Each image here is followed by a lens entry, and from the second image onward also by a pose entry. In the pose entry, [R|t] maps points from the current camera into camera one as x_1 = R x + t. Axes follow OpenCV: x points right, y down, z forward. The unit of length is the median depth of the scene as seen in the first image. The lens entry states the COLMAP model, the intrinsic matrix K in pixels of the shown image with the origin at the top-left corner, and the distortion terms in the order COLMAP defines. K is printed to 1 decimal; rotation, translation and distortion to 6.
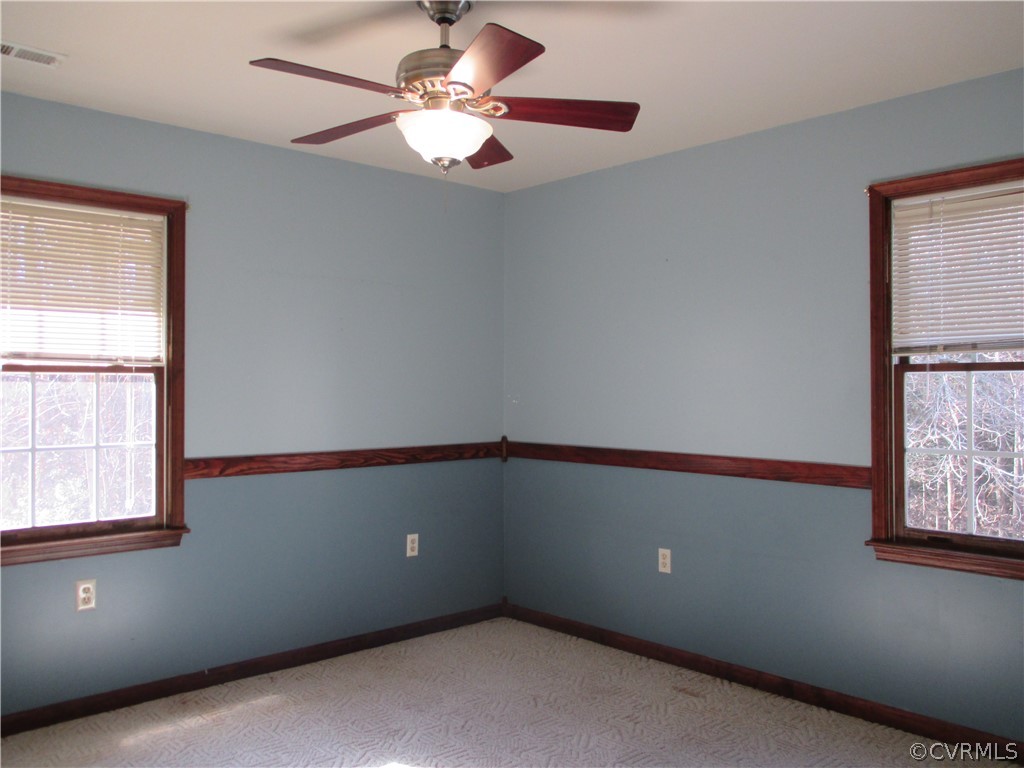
lens RADIAL K [[888.9, 0, 512.0], [0, 888.9, 384.0], [0, 0, 1]] dist [-0.002967, -0.000286]
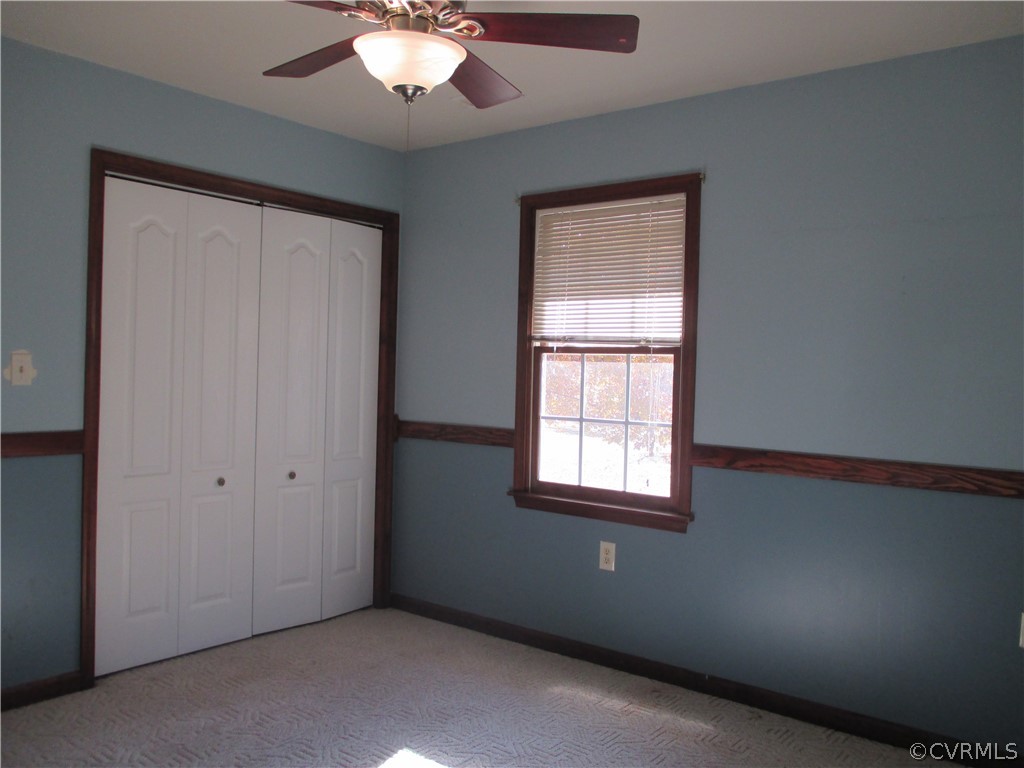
lens RADIAL K [[888.9, 0, 512.0], [0, 888.9, 384.0], [0, 0, 1]] dist [-0.002967, -0.000286]
pose [[0.119637, 0.021328, -0.992589, 0.572947], [-0.018949, 0.999636, 0.019196, 0.005849], [0.992637, 0.016512, 0.119998, 0.719904]]
